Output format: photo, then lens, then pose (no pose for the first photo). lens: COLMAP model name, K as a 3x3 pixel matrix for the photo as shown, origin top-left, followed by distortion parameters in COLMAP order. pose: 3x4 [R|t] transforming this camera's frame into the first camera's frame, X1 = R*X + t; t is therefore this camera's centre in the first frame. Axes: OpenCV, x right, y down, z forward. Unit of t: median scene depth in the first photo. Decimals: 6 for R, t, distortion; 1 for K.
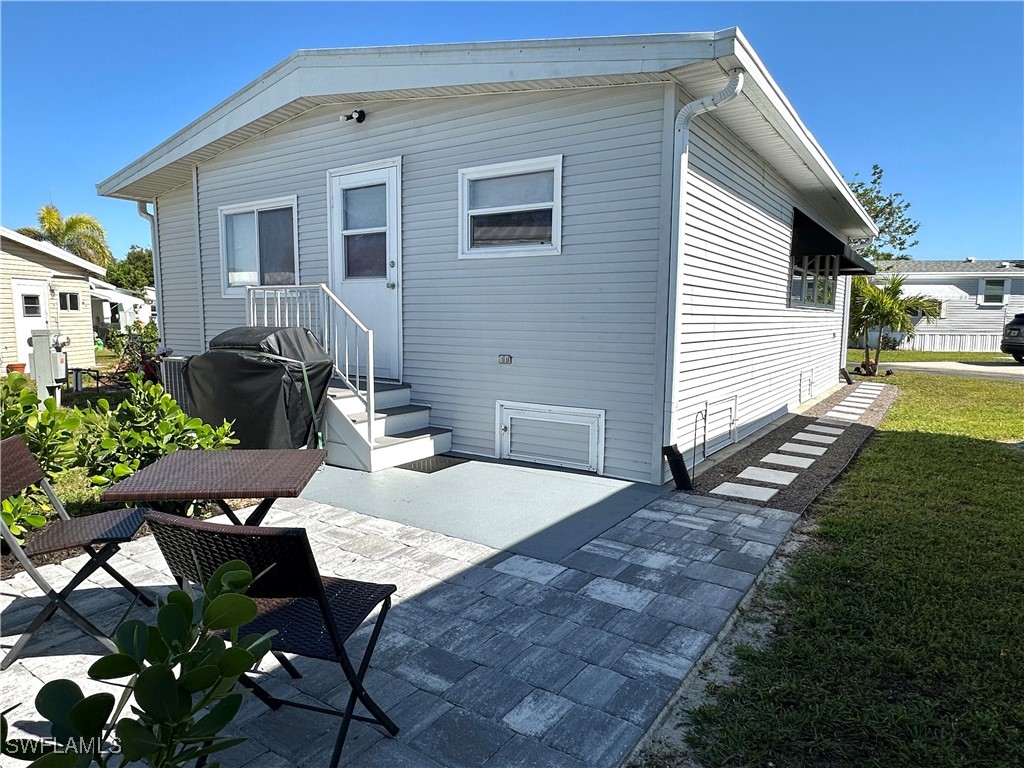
lens RADIAL K [[636.8, 0, 512.5], [0, 636.8, 386.0], [0, 0, 1]] dist [-0.006561, -0.006123]
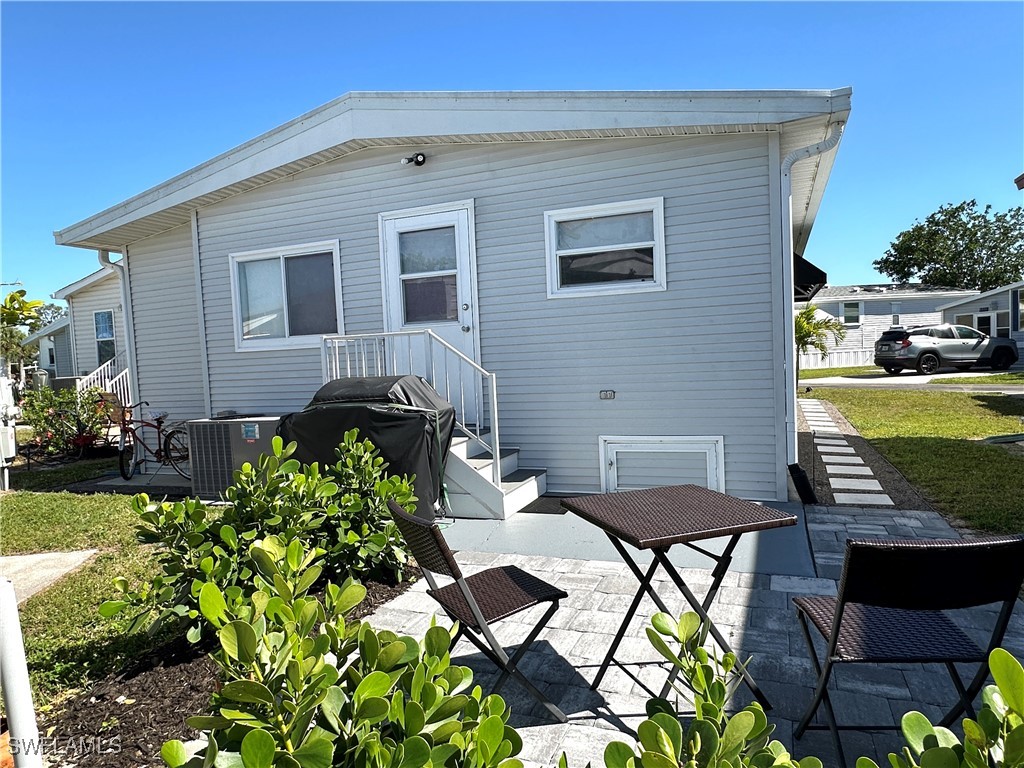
lens RADIAL K [[648.5, 0, 512.1], [0, 648.5, 386.4], [0, 0, 1]] dist [-0.010257, 0.002433]
pose [[0.976627, -0.064414, 0.205063, -0.358817], [0.077339, 0.995451, -0.055645, -0.009019], [-0.200546, 0.070204, 0.977166, 0.020142]]
